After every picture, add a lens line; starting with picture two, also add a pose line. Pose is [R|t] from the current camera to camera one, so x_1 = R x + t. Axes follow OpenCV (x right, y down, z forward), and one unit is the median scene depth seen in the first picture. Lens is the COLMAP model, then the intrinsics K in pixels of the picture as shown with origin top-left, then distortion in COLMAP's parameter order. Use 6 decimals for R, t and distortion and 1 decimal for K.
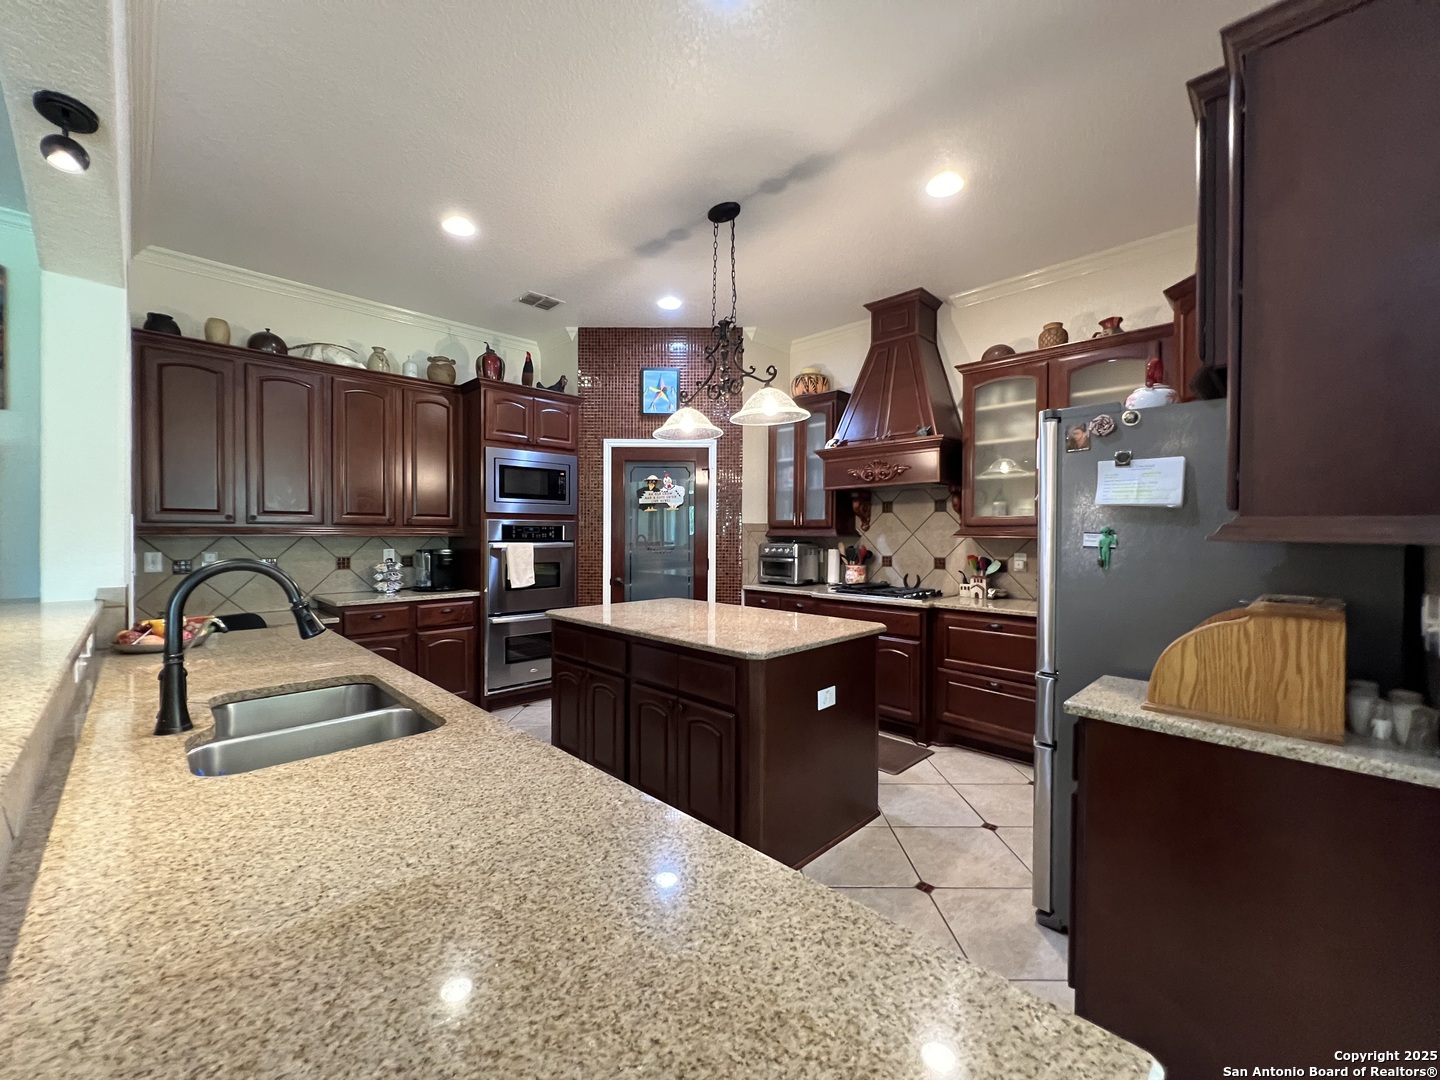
lens RADIAL K [[579.9, 0, 720.8], [0, 579.9, 539.3], [0, 0, 1]] dist [-0.000002, 0.000527]
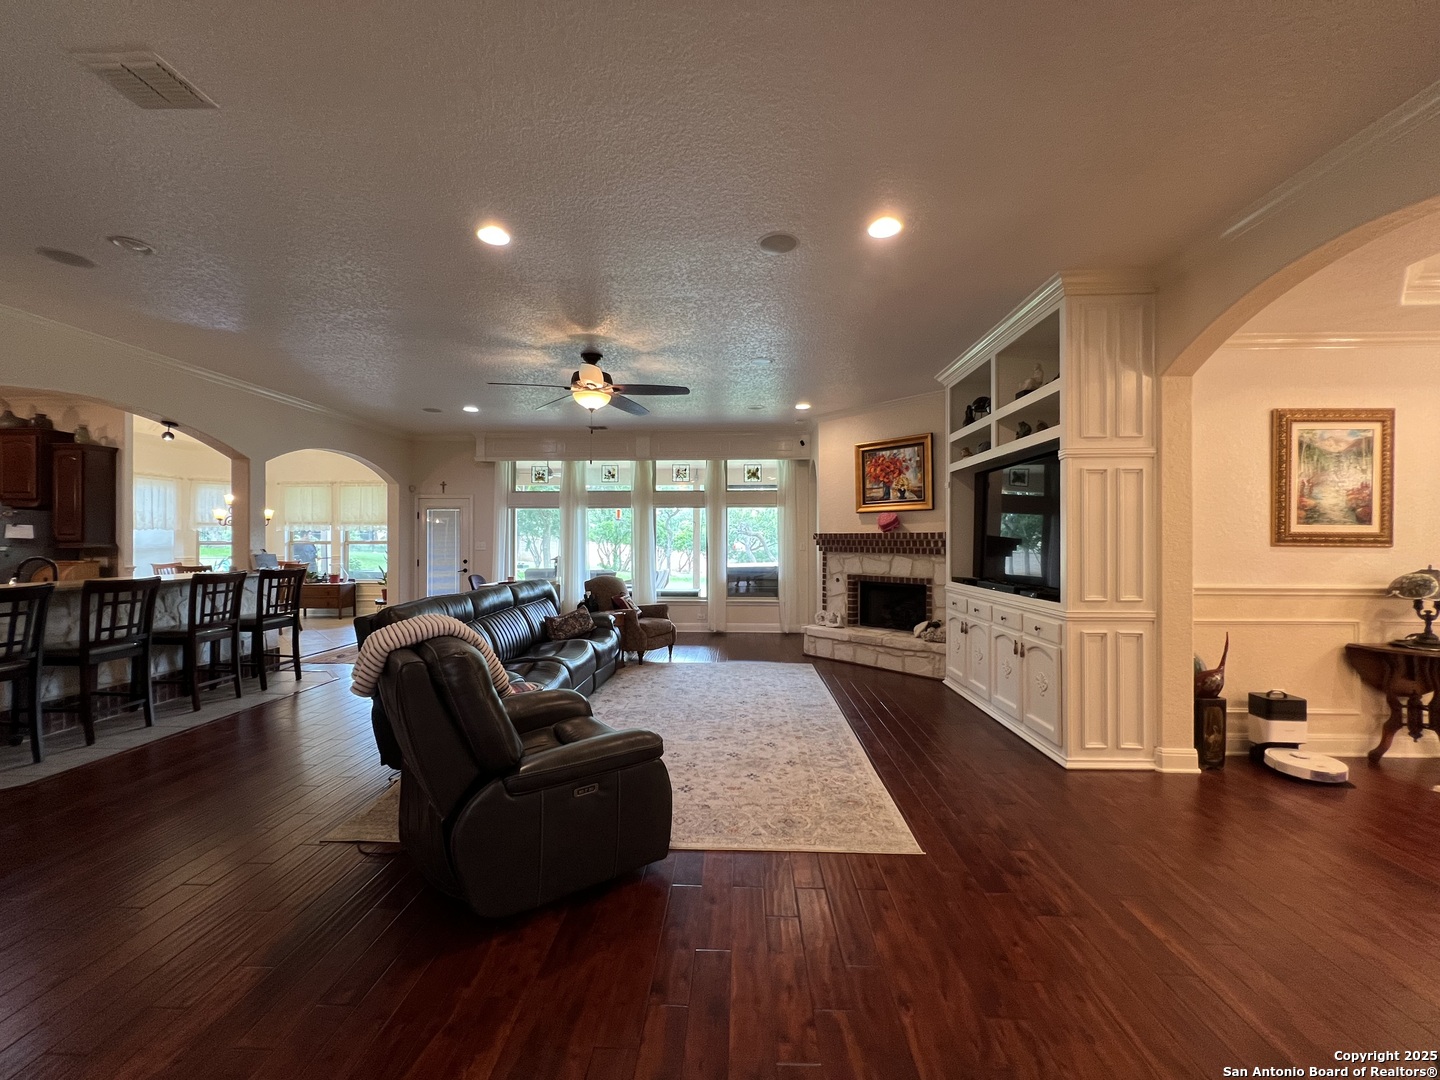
lens RADIAL K [[579.9, 0, 715.0], [0, 579.9, 540.3], [0, 0, 1]] dist [-0.000002, 0.000527]
pose [[-0.675069, -0.002684, 0.737749, -1.788195], [0.004237, 0.999963, 0.007515, -0.021311], [-0.737742, 0.008199, -0.675033, 0.108216]]
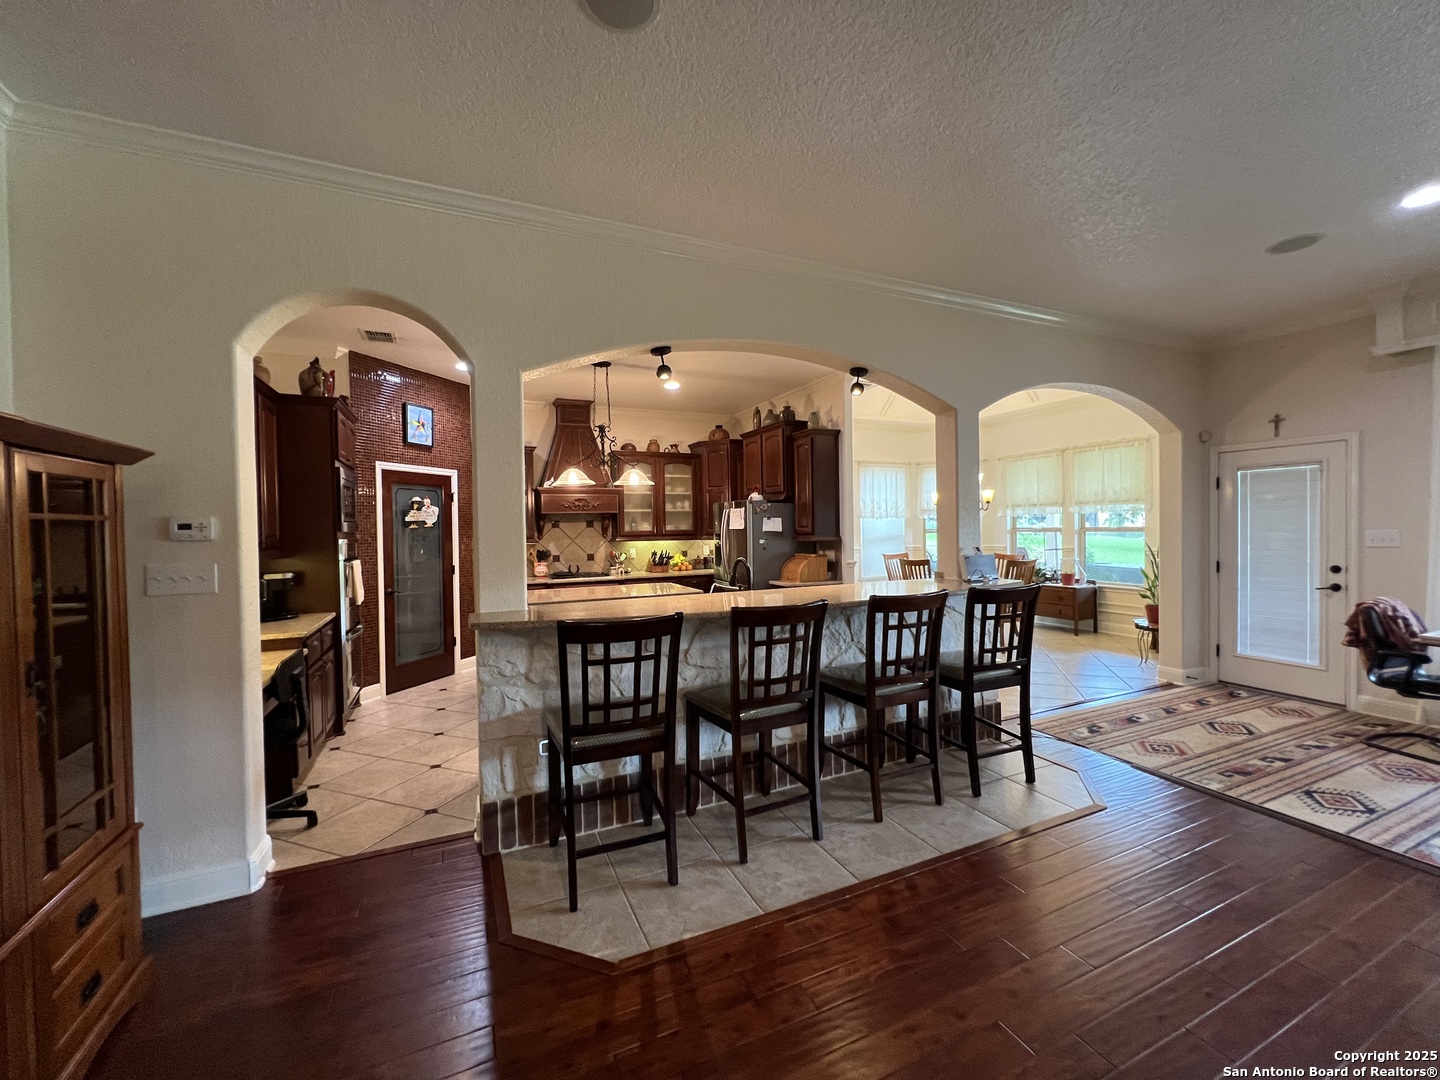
lens RADIAL K [[579.9, 0, 717.7], [0, 579.9, 537.8], [0, 0, 1]] dist [-0.000002, 0.000527]
pose [[0.352720, -0.025502, 0.935381, -1.031997], [0.025905, 0.999512, 0.017482, -0.034405], [-0.935370, 0.018065, 0.353208, 0.028542]]
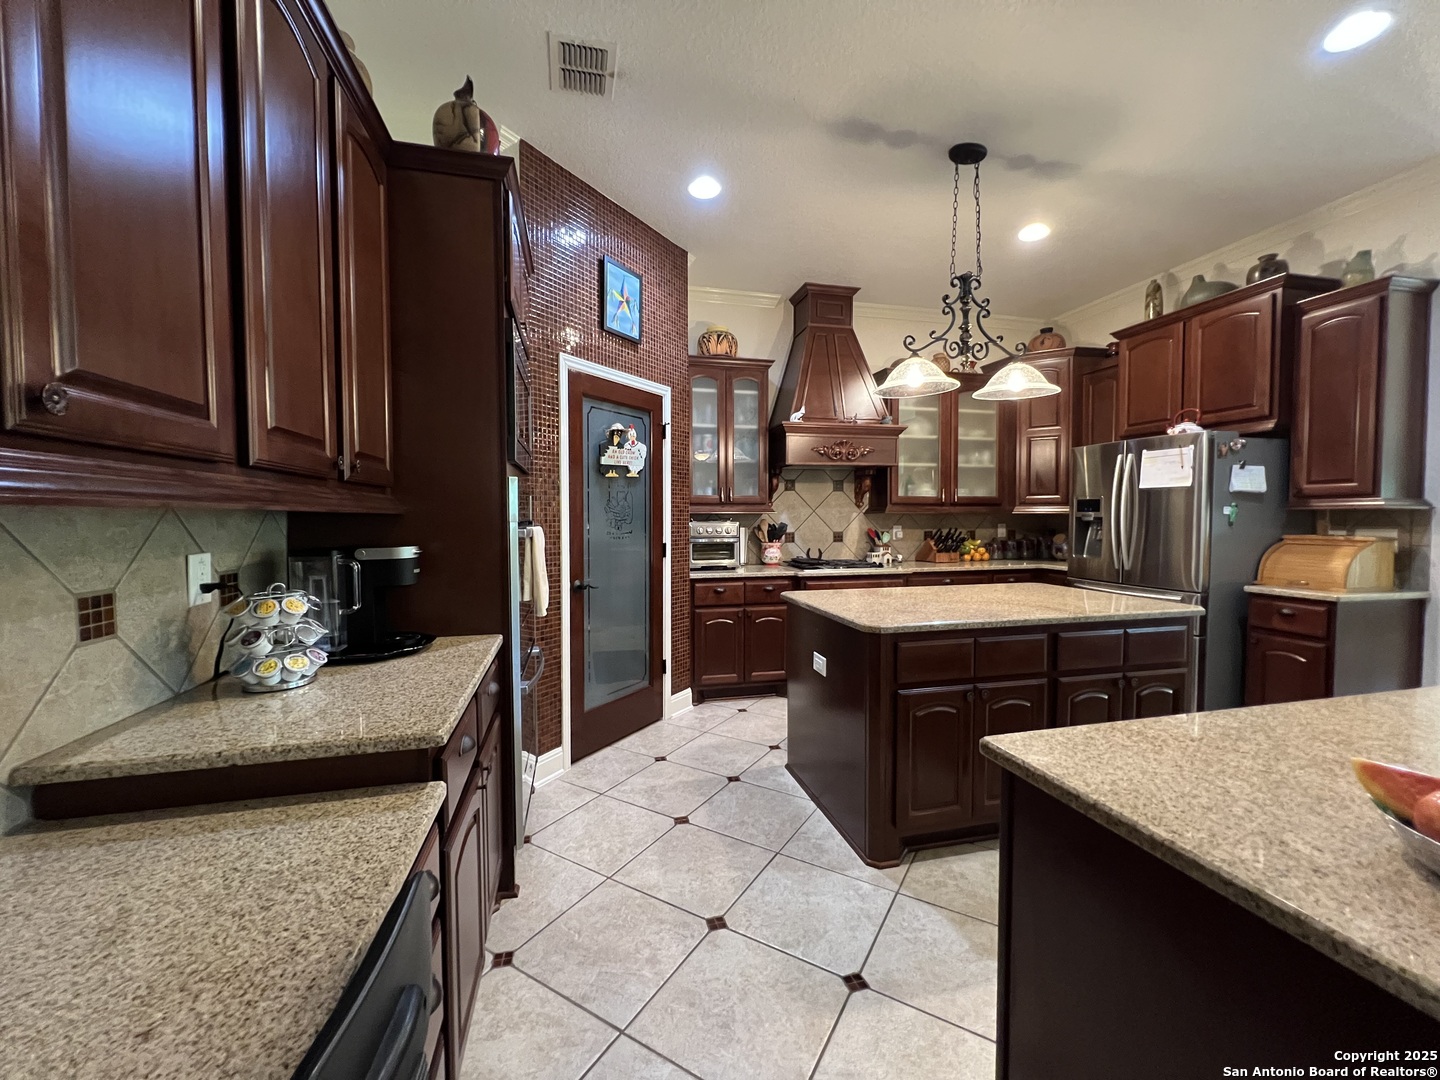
lens RADIAL K [[579.9, 0, 714.4], [0, 579.9, 539.0], [0, 0, 1]] dist [-0.000002, 0.000527]
pose [[0.521255, -0.038484, 0.852533, -0.664919], [0.013389, 0.999229, 0.036919, 0.000389], [-0.853296, -0.007830, 0.521368, 0.572597]]
